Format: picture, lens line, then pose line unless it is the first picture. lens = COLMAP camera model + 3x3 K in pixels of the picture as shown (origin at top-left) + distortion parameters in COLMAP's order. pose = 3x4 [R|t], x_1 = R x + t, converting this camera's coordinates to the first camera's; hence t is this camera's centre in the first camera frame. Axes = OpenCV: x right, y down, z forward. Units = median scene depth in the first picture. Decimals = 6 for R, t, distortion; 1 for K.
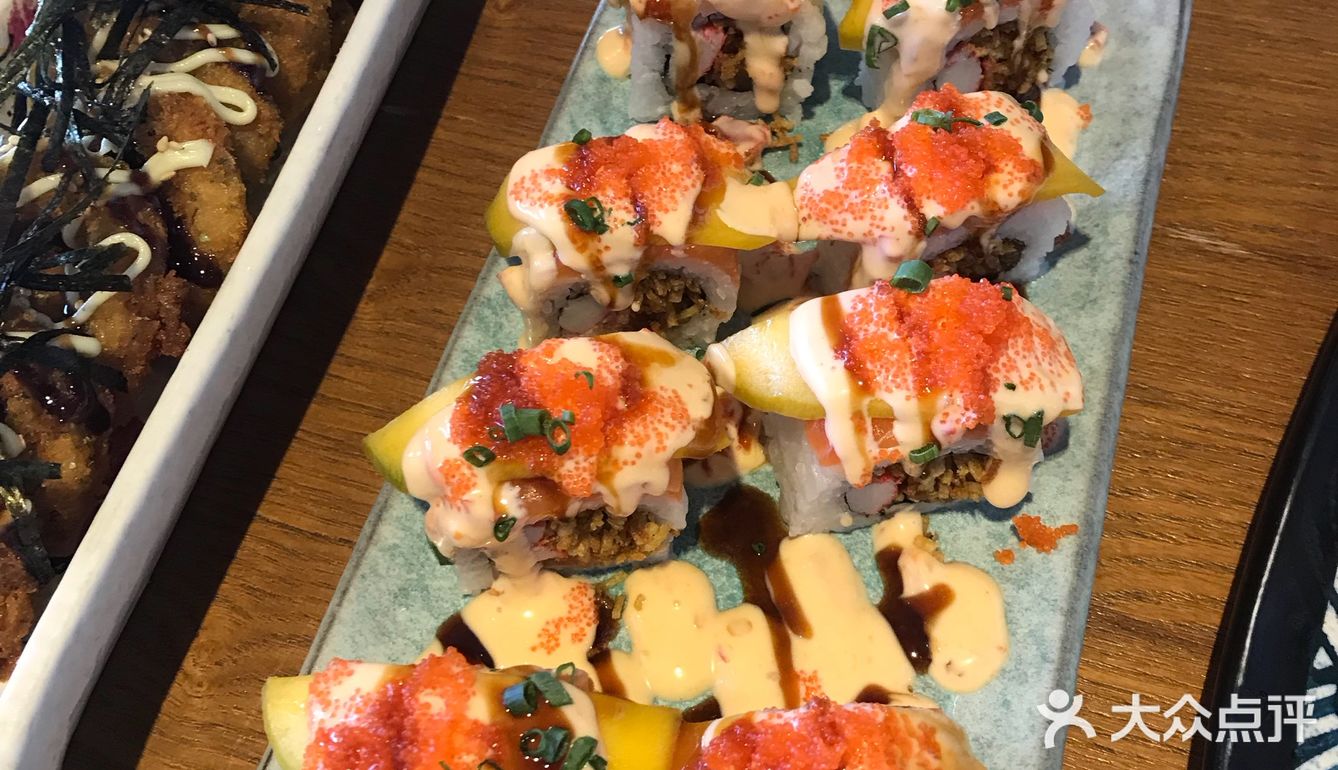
lens RADIAL K [[1454.5, 0, 667.1], [0, 1454.5, 347.4], [0, 0, 1]] dist [0.131788, -0.502347]
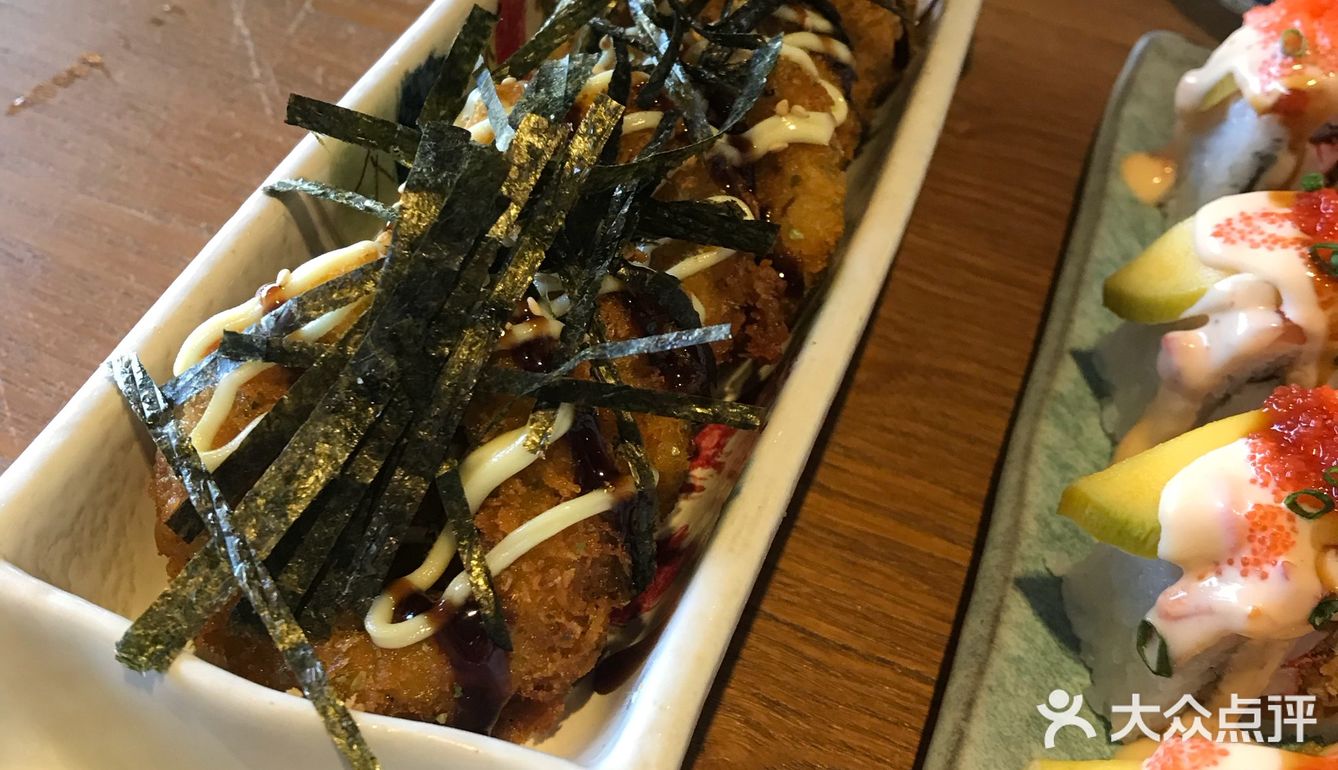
lens RADIAL K [[1454.5, 0, 667.1], [0, 1454.5, 347.4], [0, 0, 1]] dist [0.131788, -0.502347]
pose [[0.981394, 0.178269, 0.071323, -0.441839], [-0.152979, 0.950448, -0.270639, 0.214343], [-0.116035, 0.254693, 0.960035, 0.272519]]
